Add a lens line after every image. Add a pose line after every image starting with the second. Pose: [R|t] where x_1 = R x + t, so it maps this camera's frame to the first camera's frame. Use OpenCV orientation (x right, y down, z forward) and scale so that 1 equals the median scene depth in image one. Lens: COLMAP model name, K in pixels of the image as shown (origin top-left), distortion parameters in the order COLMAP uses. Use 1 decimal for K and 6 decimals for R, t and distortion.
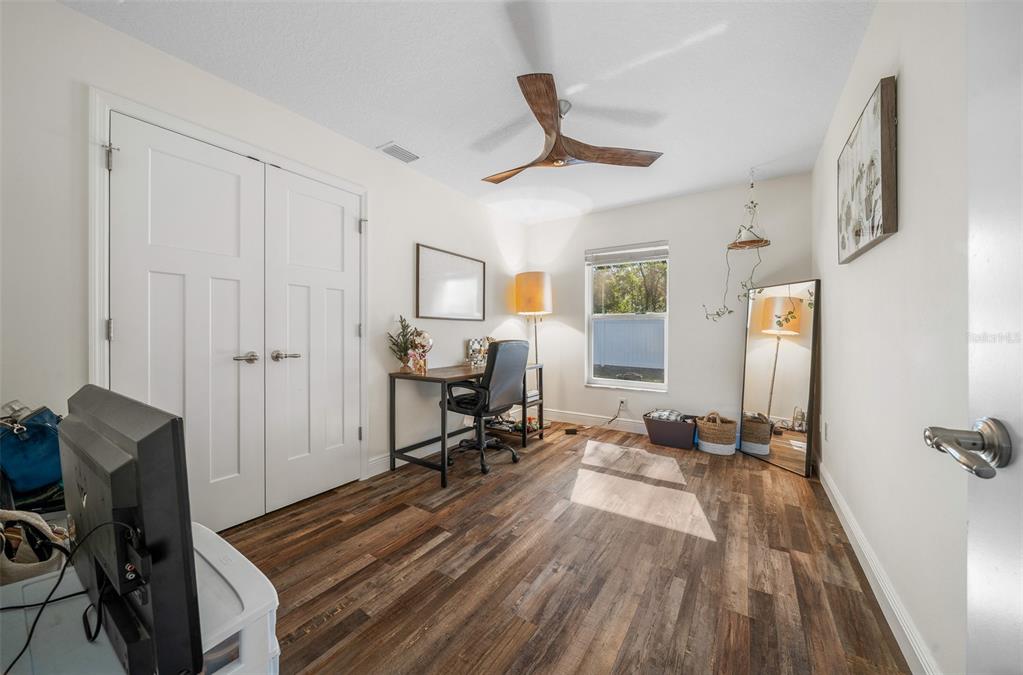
lens RADIAL K [[360.8, 0, 508.8], [0, 360.8, 330.8], [0, 0, 1]] dist [-0.002648, 0.000170]
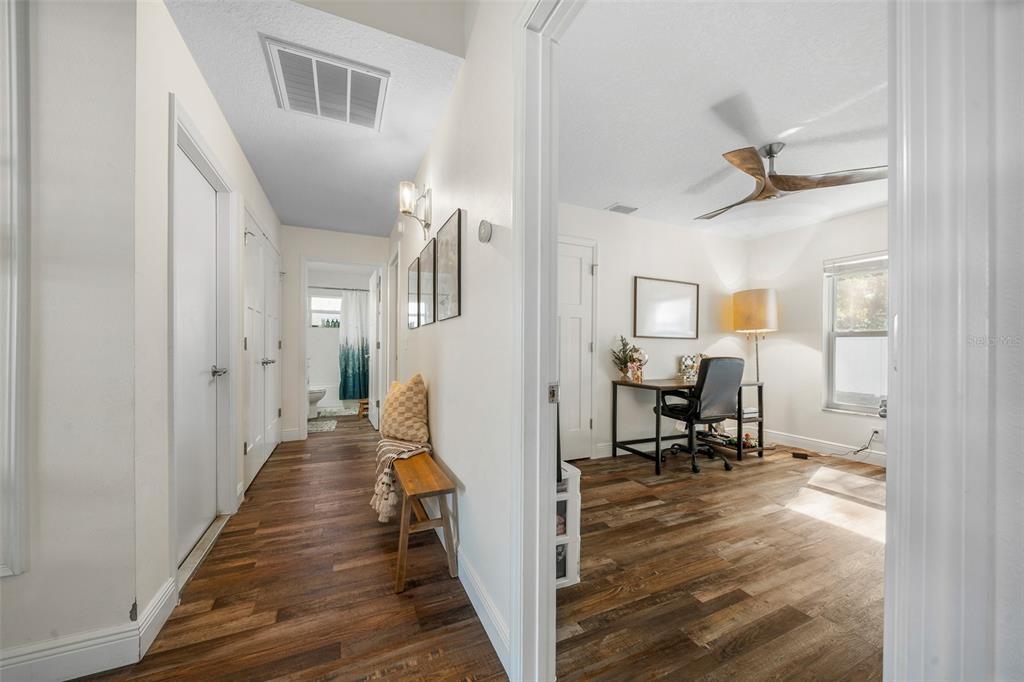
lens RADIAL K [[361.2, 0, 503.6], [0, 361.2, 345.6], [0, 0, 1]] dist [-0.002648, 0.000170]
pose [[0.841149, 0.005215, -0.540778, 0.037268], [-0.008664, 0.999955, -0.003834, 0.000980], [0.540734, 0.007910, 0.841157, -0.291466]]
